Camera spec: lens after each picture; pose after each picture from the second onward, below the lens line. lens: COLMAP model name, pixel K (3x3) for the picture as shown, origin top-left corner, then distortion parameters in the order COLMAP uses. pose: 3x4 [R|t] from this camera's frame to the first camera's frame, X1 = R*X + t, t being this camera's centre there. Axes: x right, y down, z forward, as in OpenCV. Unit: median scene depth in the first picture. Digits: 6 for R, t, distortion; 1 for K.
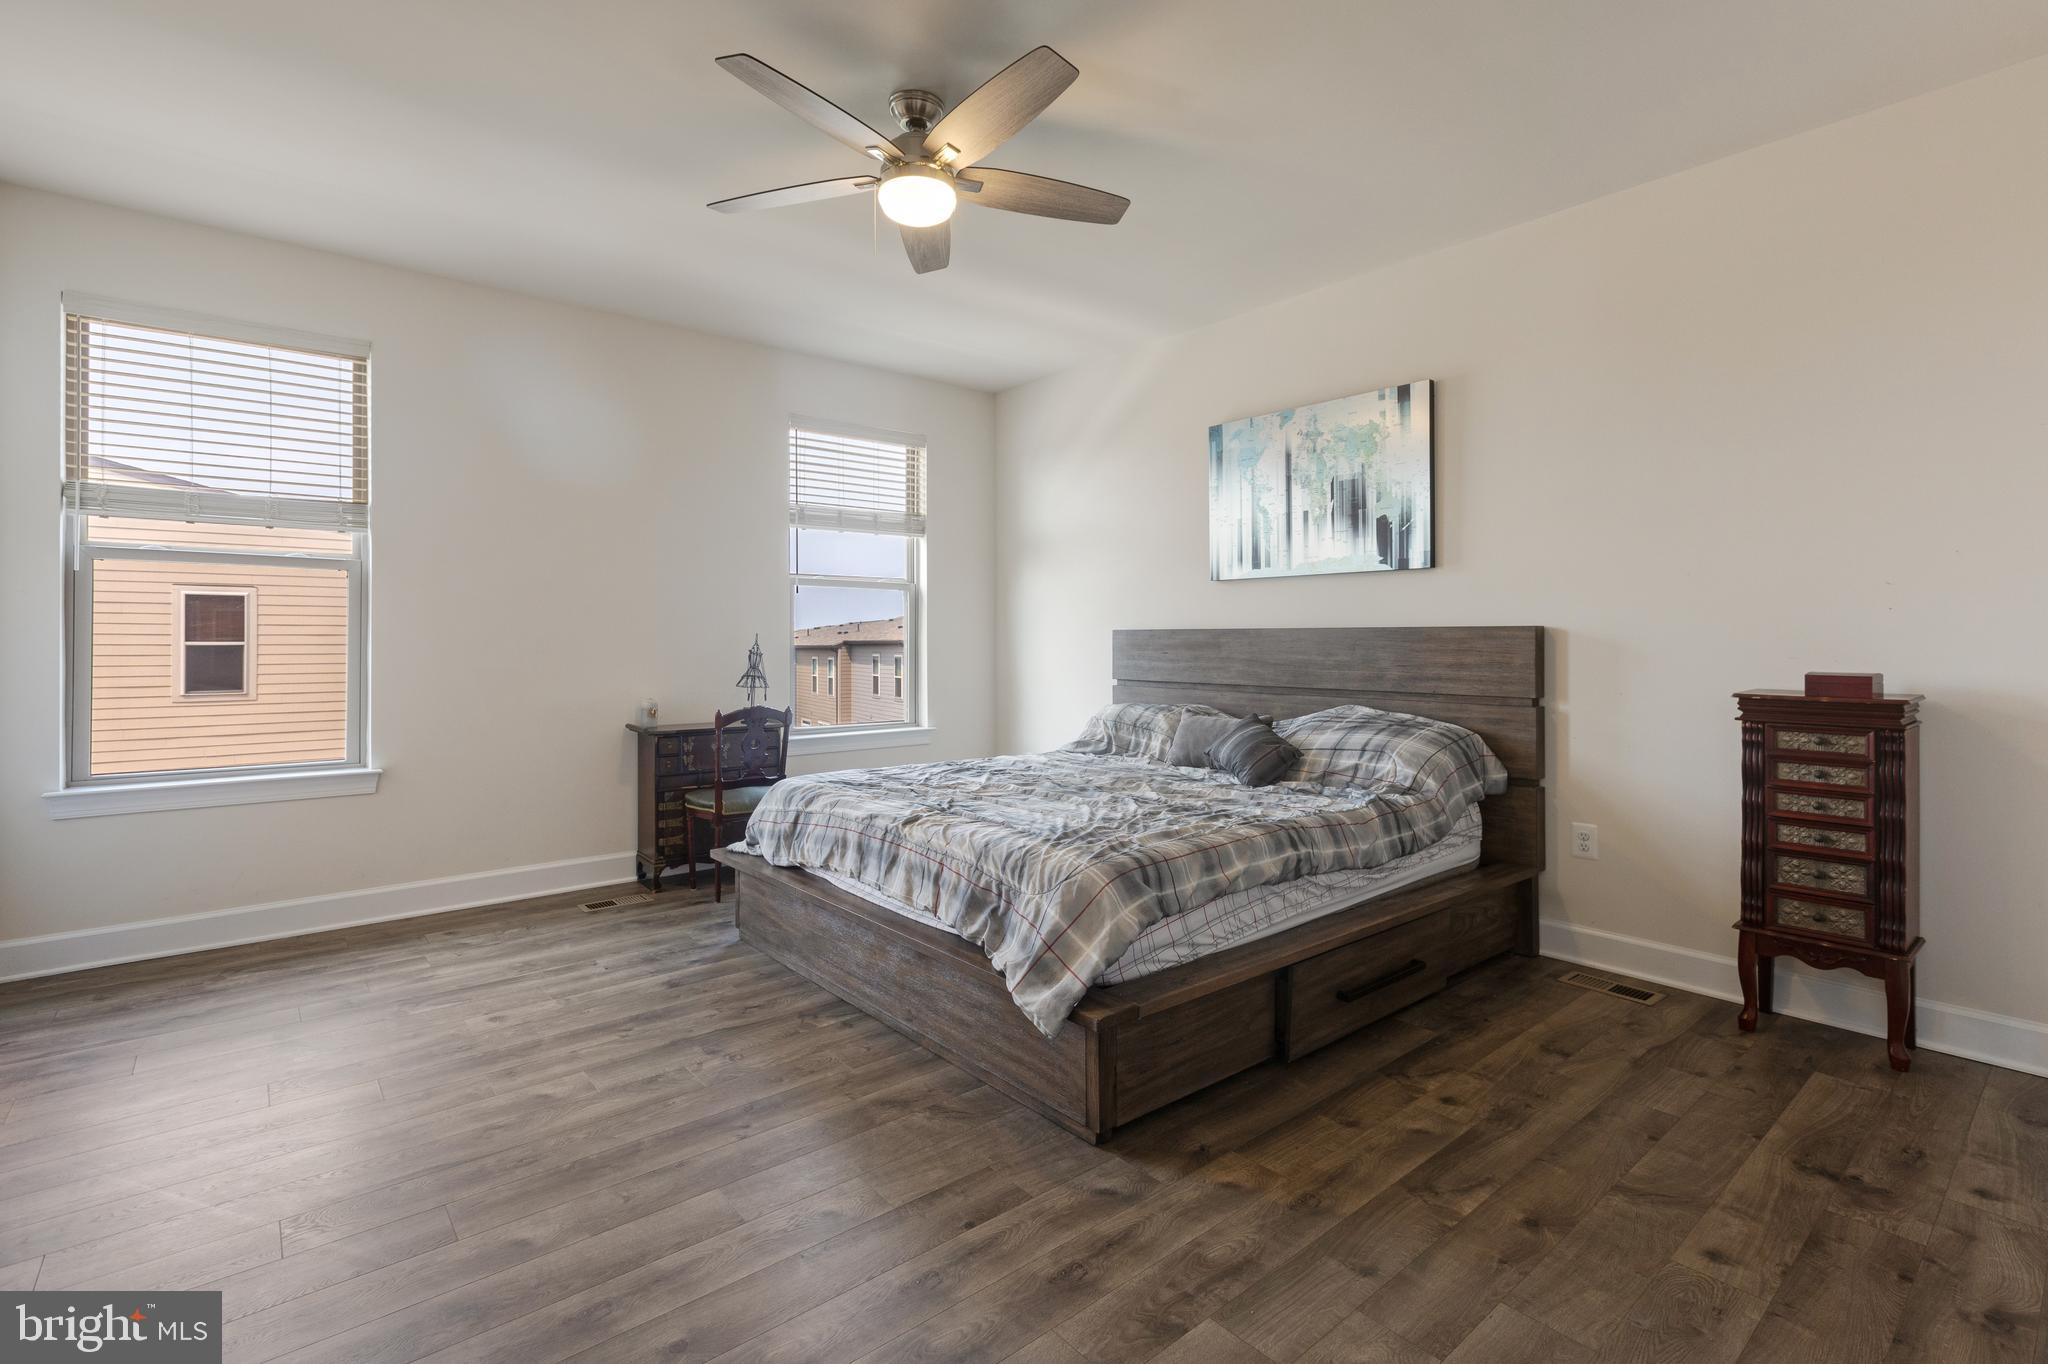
lens RADIAL K [[936.6, 0, 1044.0], [0, 936.6, 647.1], [0, 0, 1]] dist [0.003666, 0.000230]
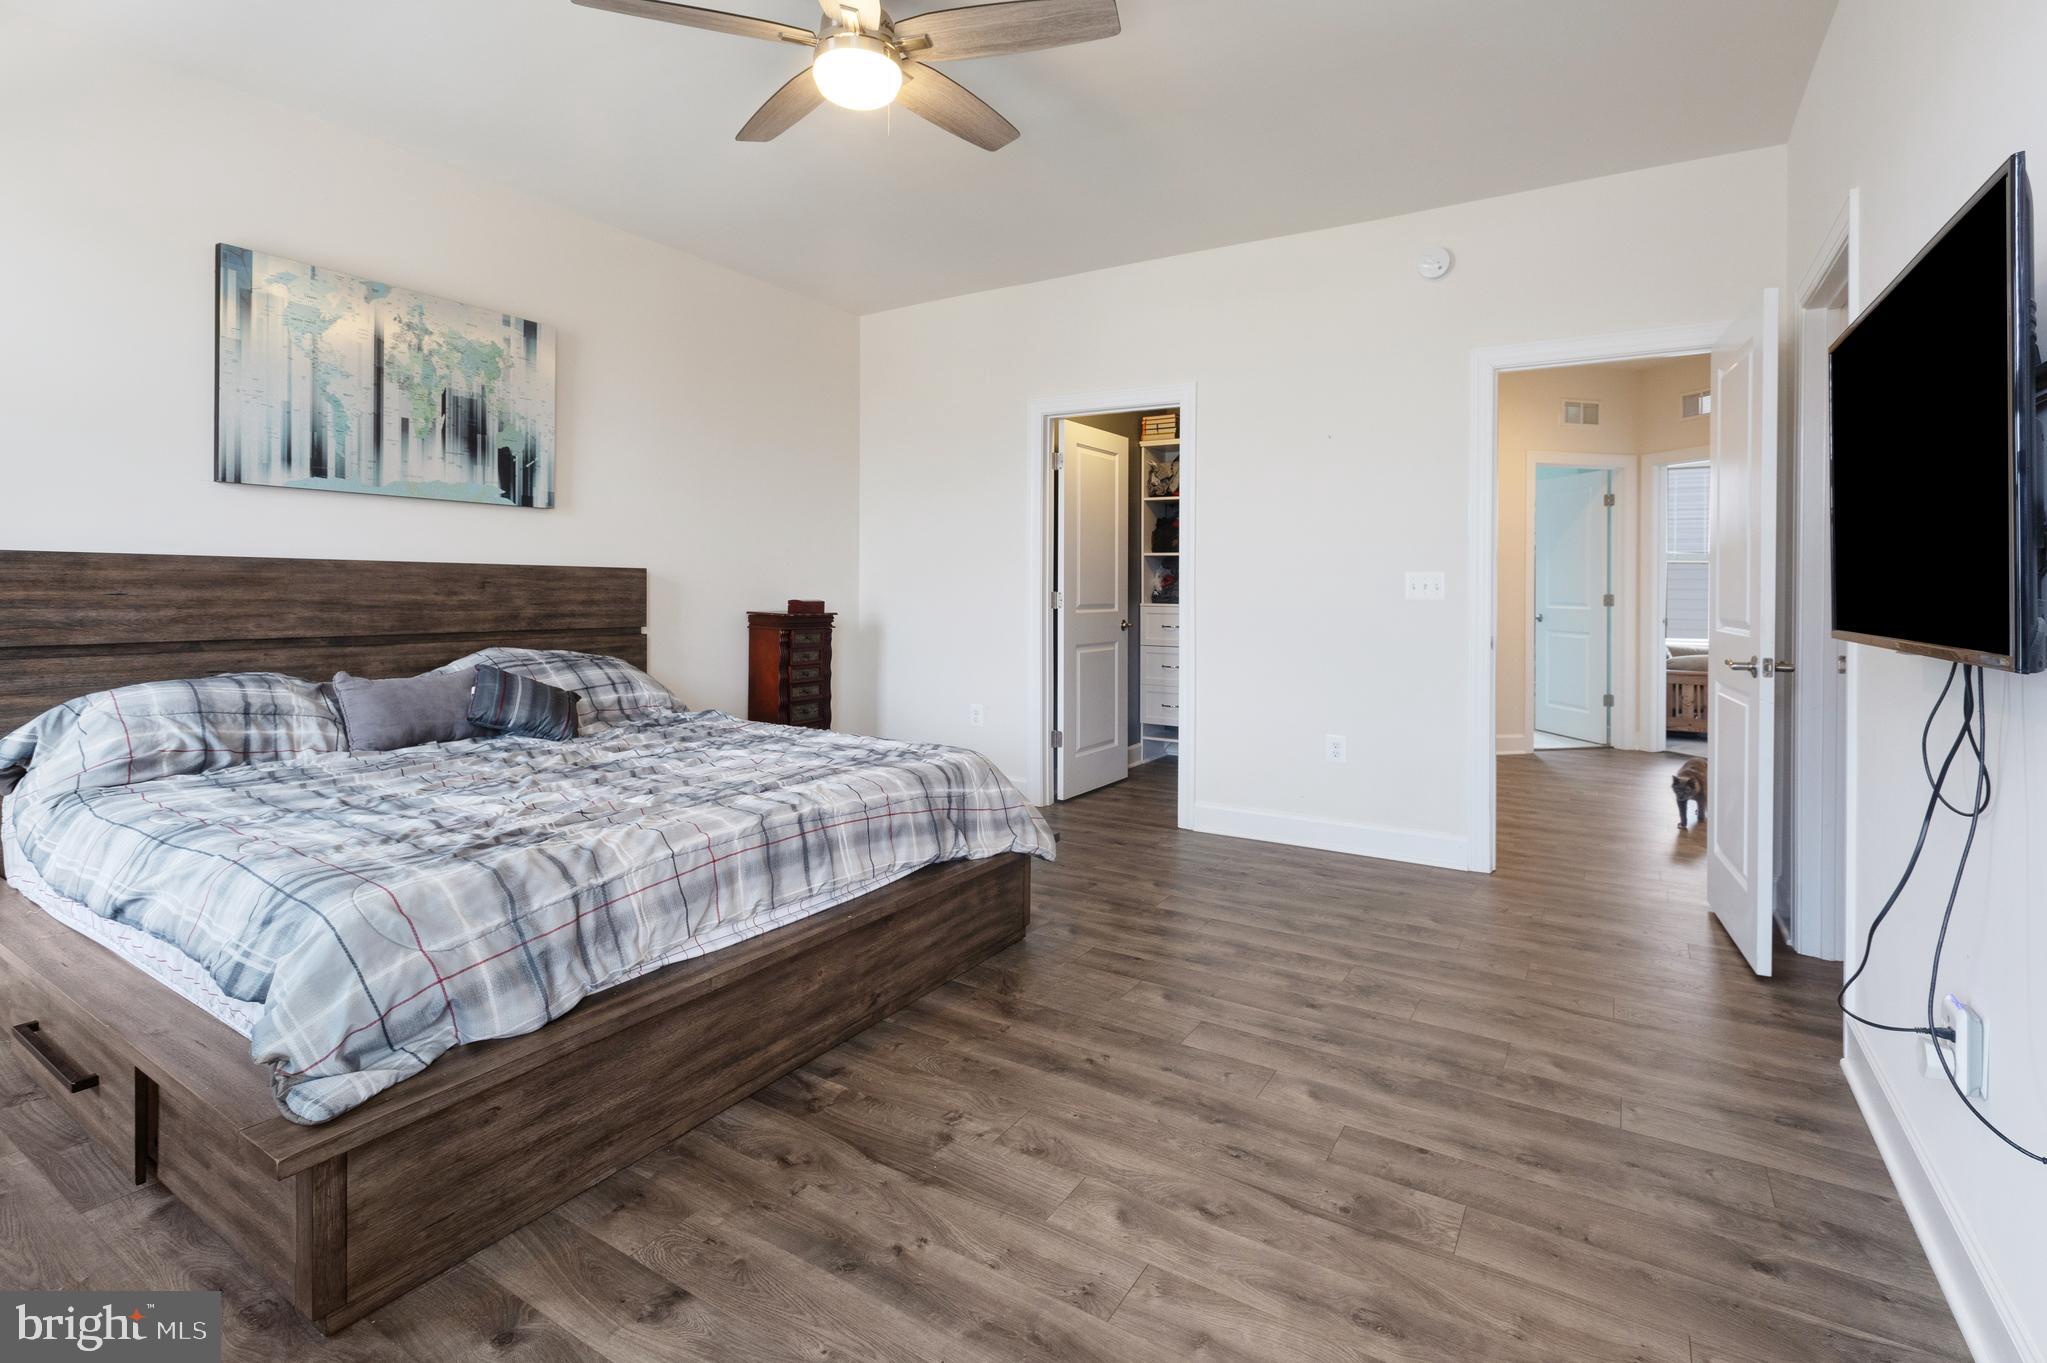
lens RADIAL K [[936.2, 0, 1047.8], [0, 936.2, 587.2], [0, 0, 1]] dist [0.003666, 0.000230]
pose [[-0.301315, -0.003026, 0.953520, -0.746399], [-0.004074, 0.999990, 0.001886, -0.001907], [-0.953516, -0.003316, -0.301325, 0.793199]]
